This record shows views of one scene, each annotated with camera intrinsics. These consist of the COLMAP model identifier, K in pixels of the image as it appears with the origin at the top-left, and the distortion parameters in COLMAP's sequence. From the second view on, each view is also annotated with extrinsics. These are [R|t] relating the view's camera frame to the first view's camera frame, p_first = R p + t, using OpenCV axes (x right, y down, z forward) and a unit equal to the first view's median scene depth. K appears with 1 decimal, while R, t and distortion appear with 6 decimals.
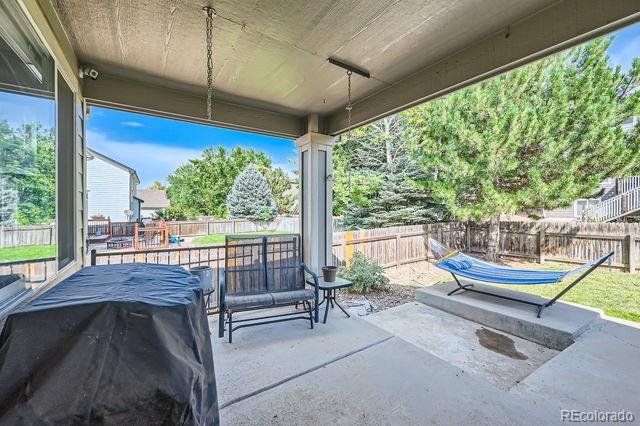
lens RADIAL K [[254.8, 0, 320.0], [0, 254.8, 213.0], [0, 0, 1]] dist [0.000084, 0.000013]
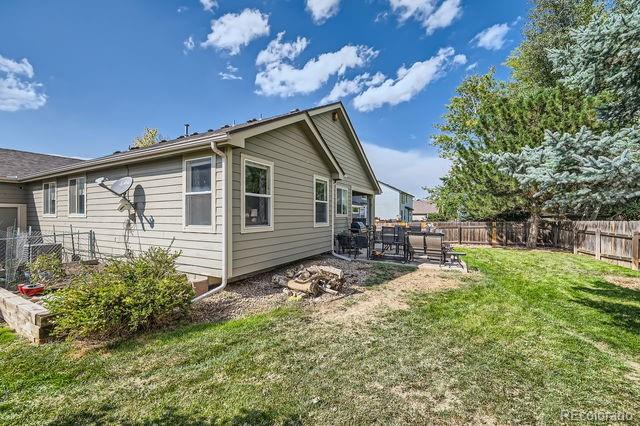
lens RADIAL K [[254.8, 0, 320.0], [0, 254.8, 213.0], [0, 0, 1]] dist [0.000084, 0.000013]
pose [[0.468594, -0.011730, -0.883336, 0.490452], [-0.010851, 0.999760, -0.019032, 0.011869], [0.883347, 0.018503, 0.468354, -0.247983]]
